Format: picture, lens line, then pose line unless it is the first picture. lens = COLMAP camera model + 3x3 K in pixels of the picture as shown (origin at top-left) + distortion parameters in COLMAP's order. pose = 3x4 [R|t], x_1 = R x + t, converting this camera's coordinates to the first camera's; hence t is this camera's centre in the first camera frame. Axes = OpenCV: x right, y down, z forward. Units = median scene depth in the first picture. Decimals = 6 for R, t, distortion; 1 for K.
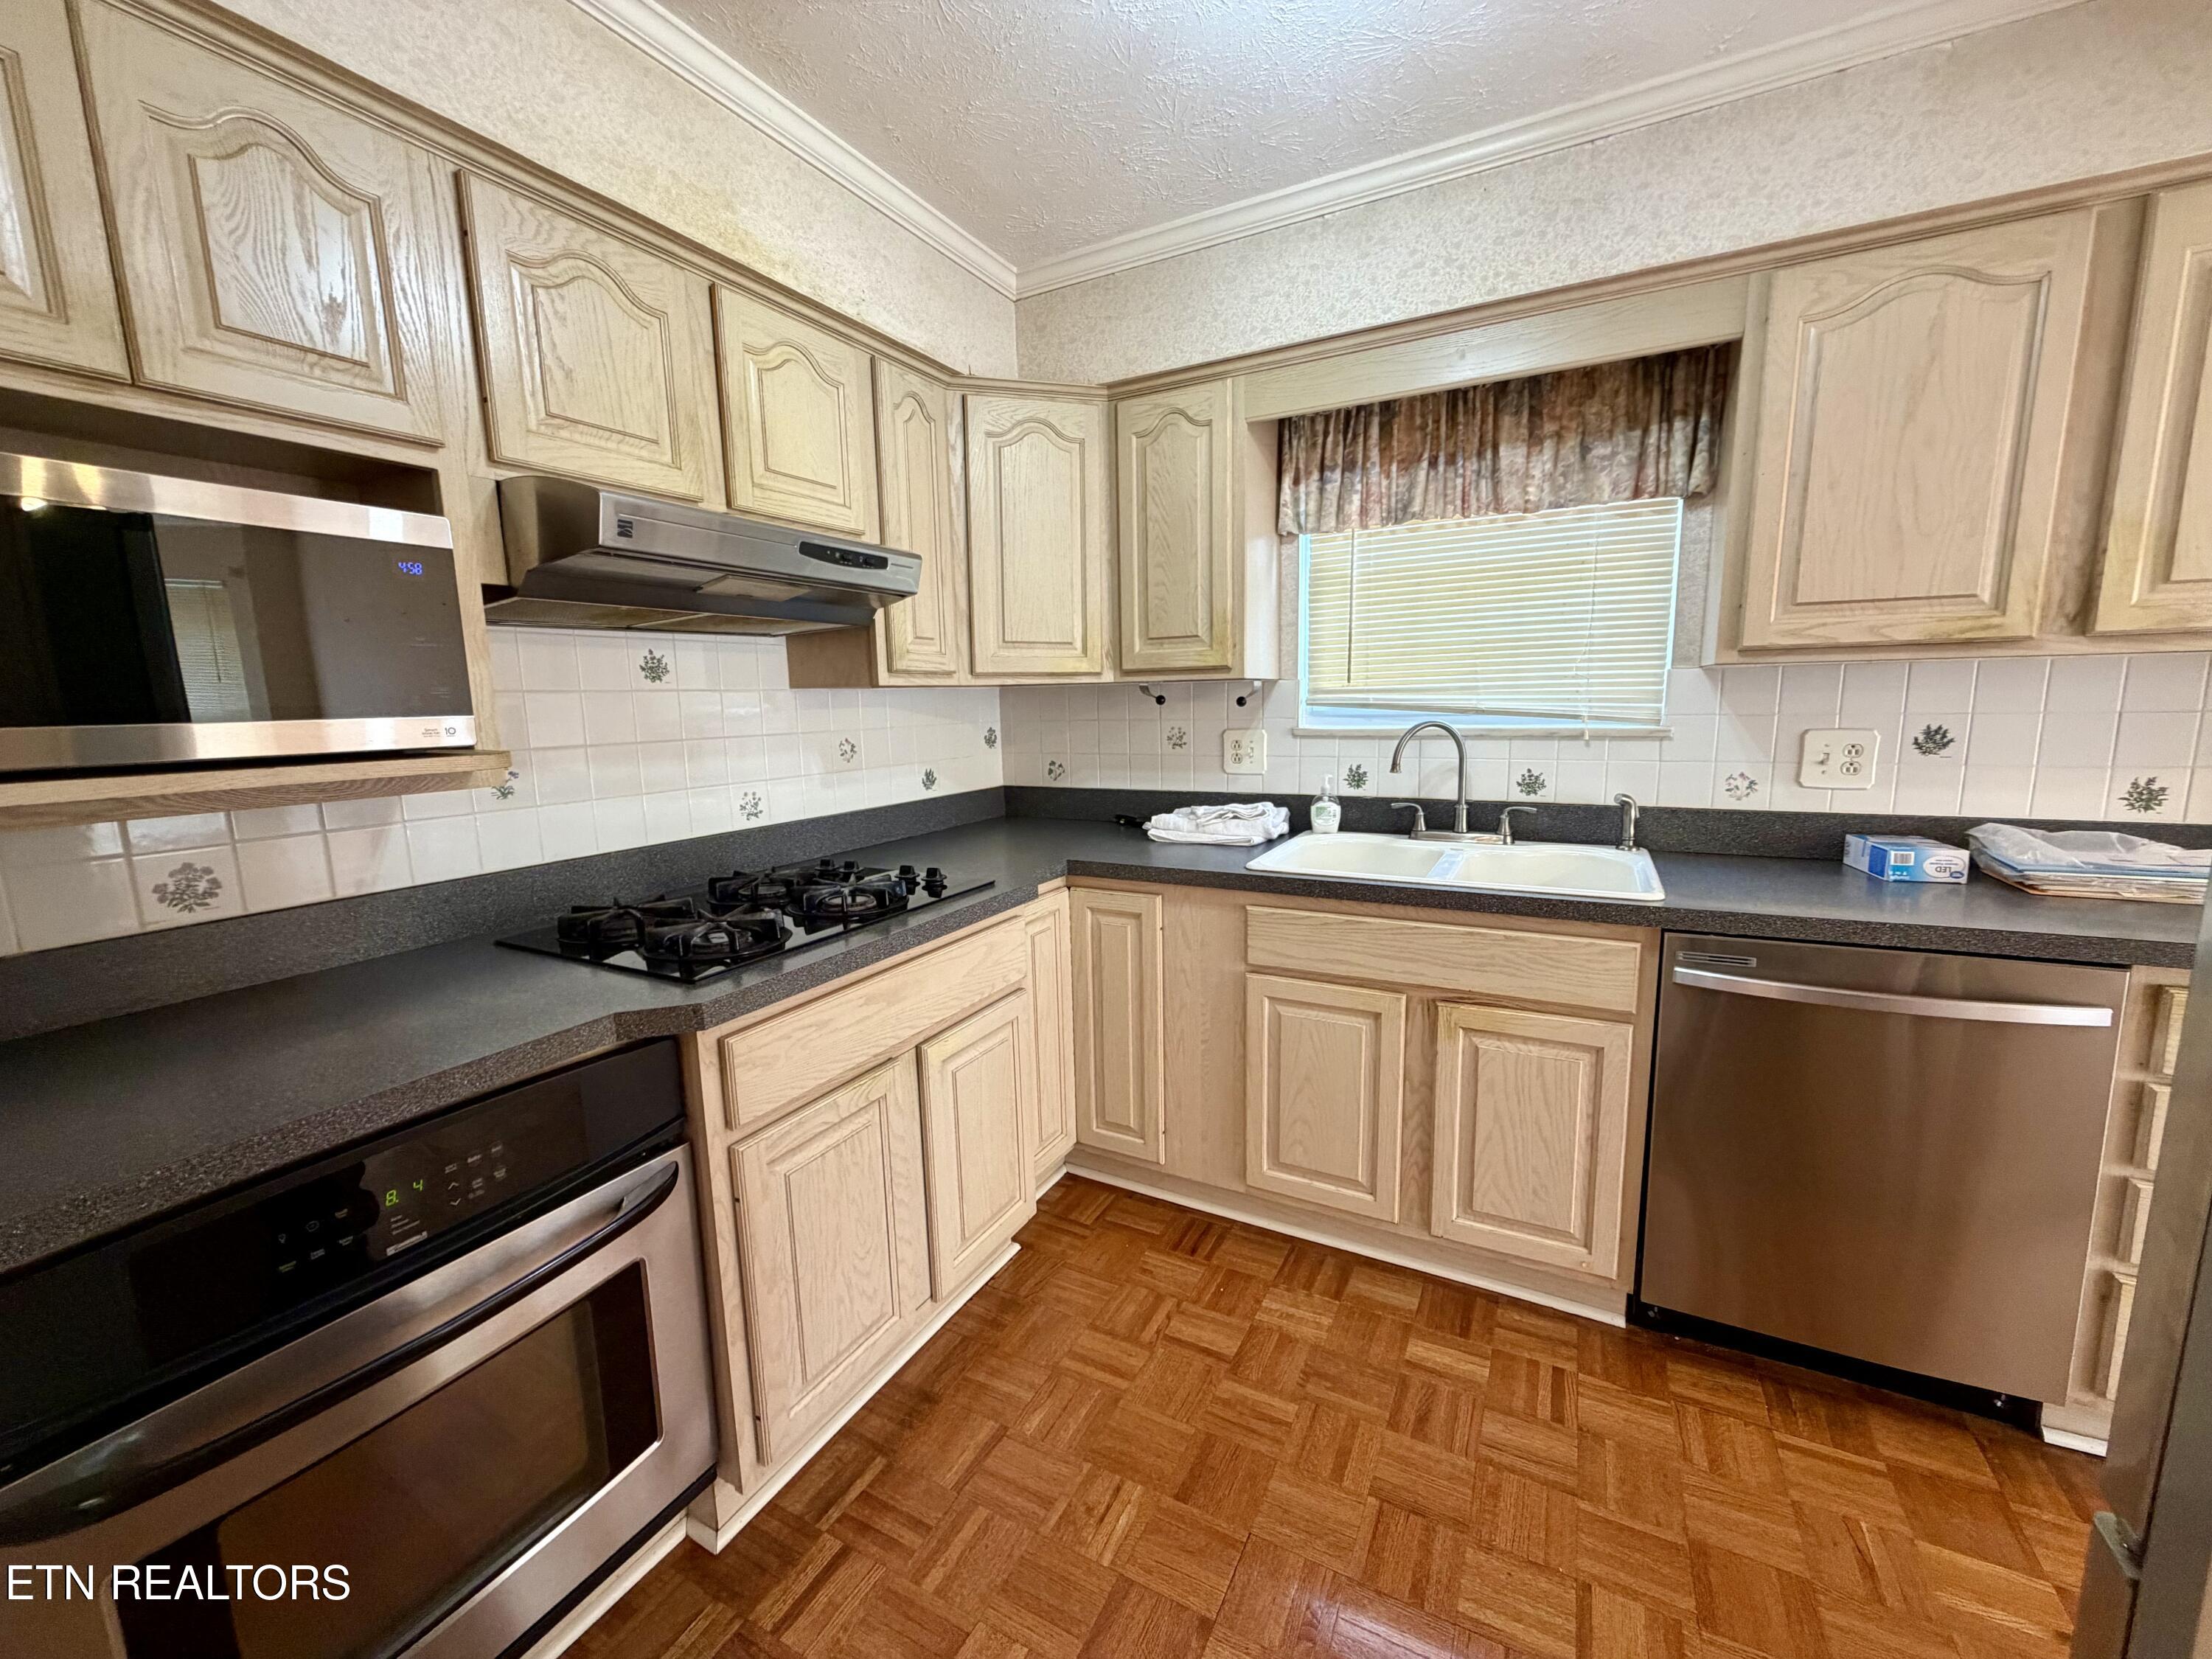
lens RADIAL K [[880.3, 0, 1103.7], [0, 880.3, 833.0], [0, 0, 1]] dist [-0.000645, 0.000585]
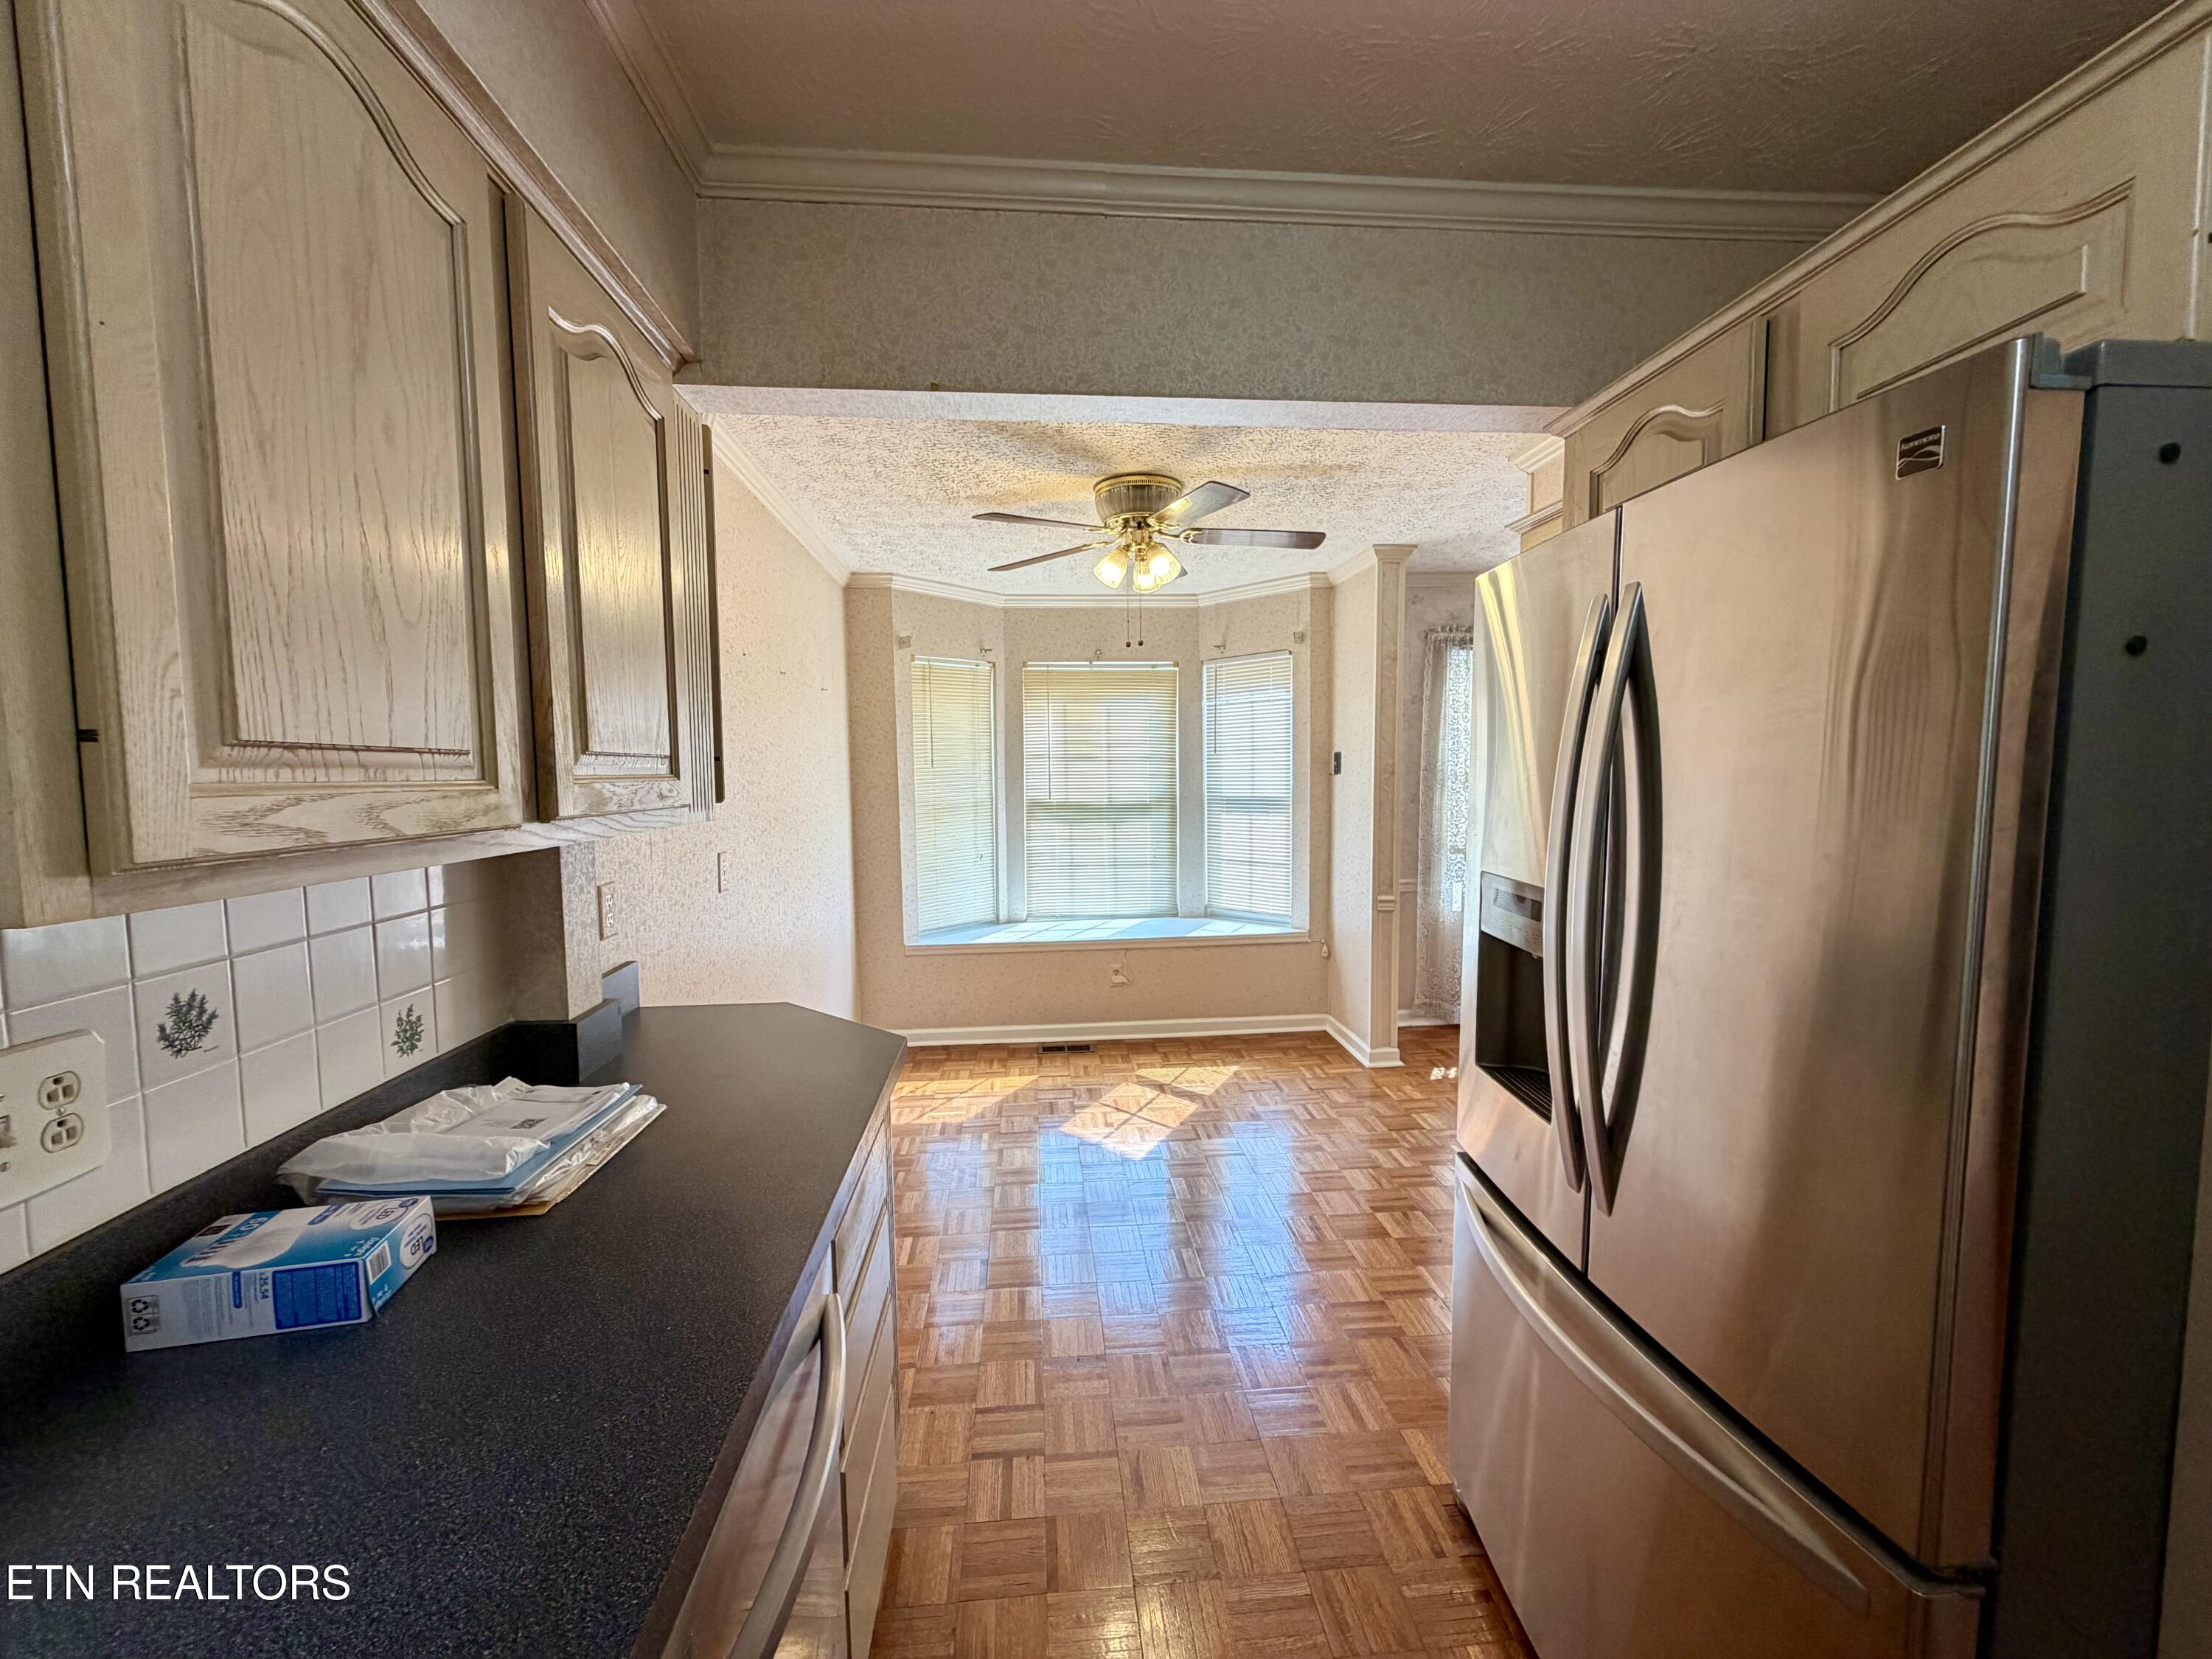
lens RADIAL K [[880.3, 0, 1101.0], [0, 880.3, 836.5], [0, 0, 1]] dist [-0.000645, 0.000585]
pose [[-0.551099, -0.037206, 0.833610, 0.287171], [0.145923, 0.979314, 0.140179, -0.219871], [-0.821582, 0.198896, -0.534270, 0.902718]]
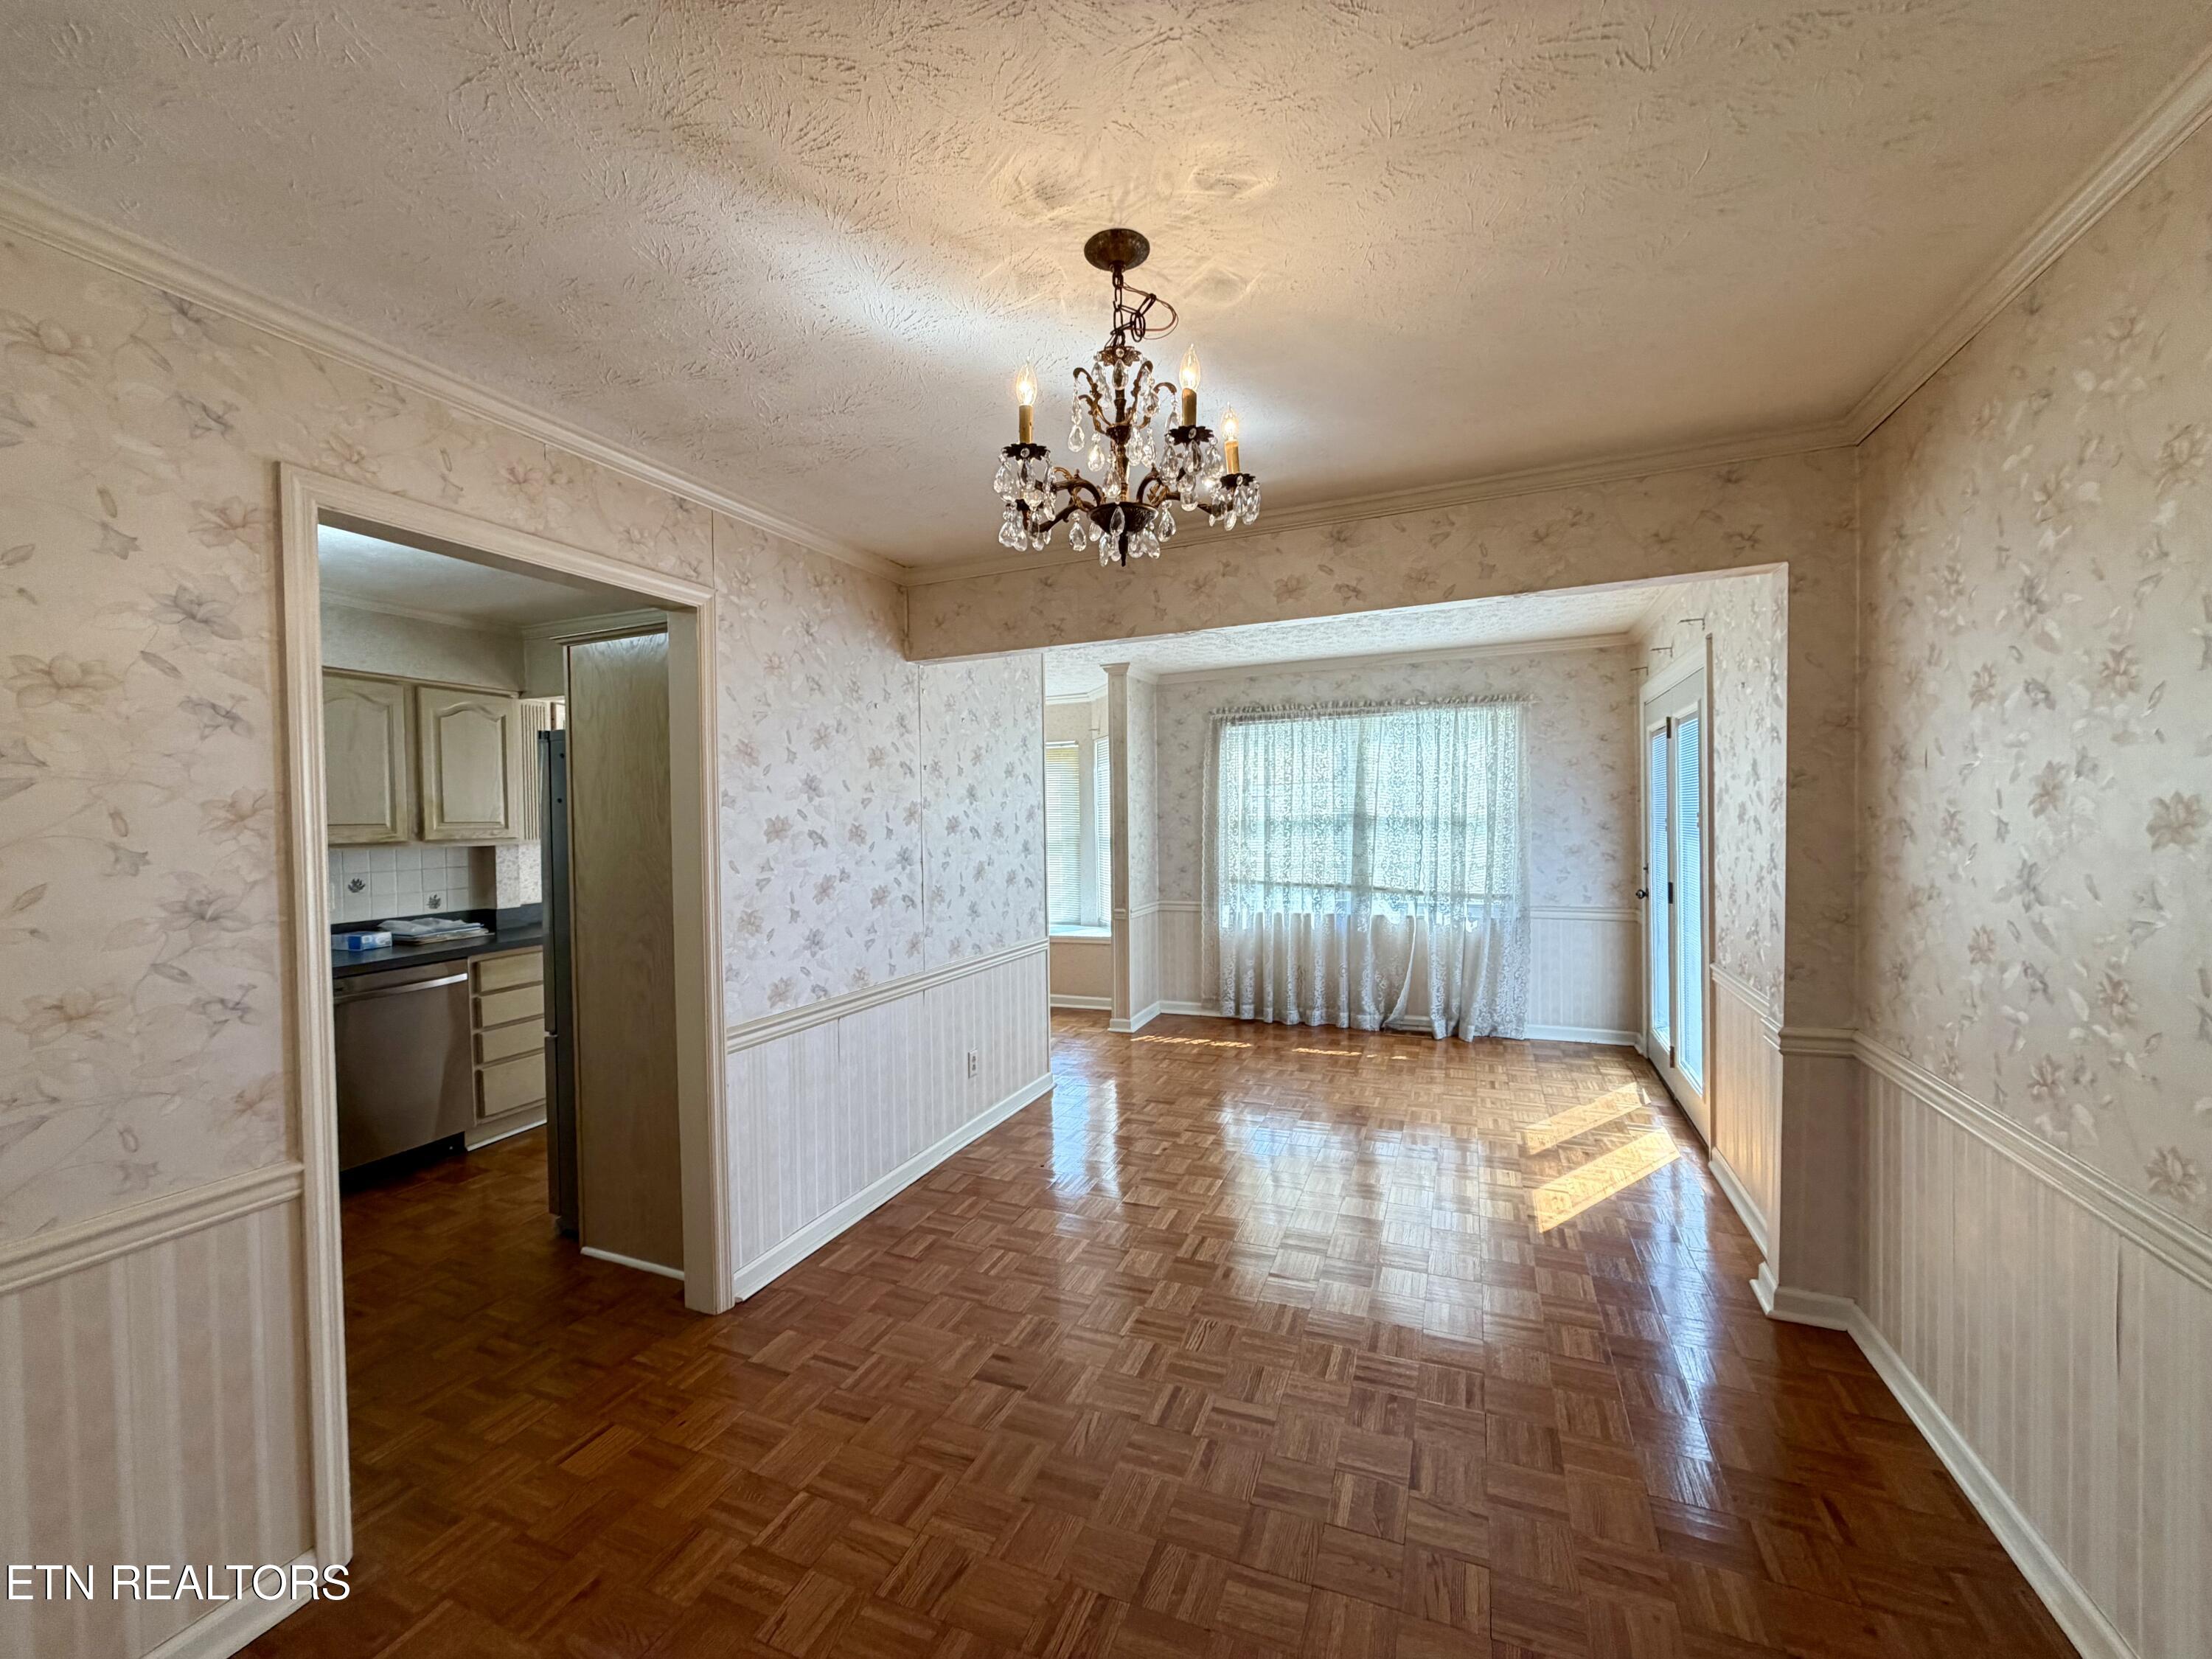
lens RADIAL K [[880.3, 0, 1105.1], [0, 880.3, 836.2], [0, 0, 1]] dist [-0.000645, 0.000585]
pose [[-0.102962, 0.001576, 0.994684, -1.491841], [0.167893, 0.985678, 0.015817, 0.051716], [-0.980414, 0.168629, -0.101752, -0.634751]]
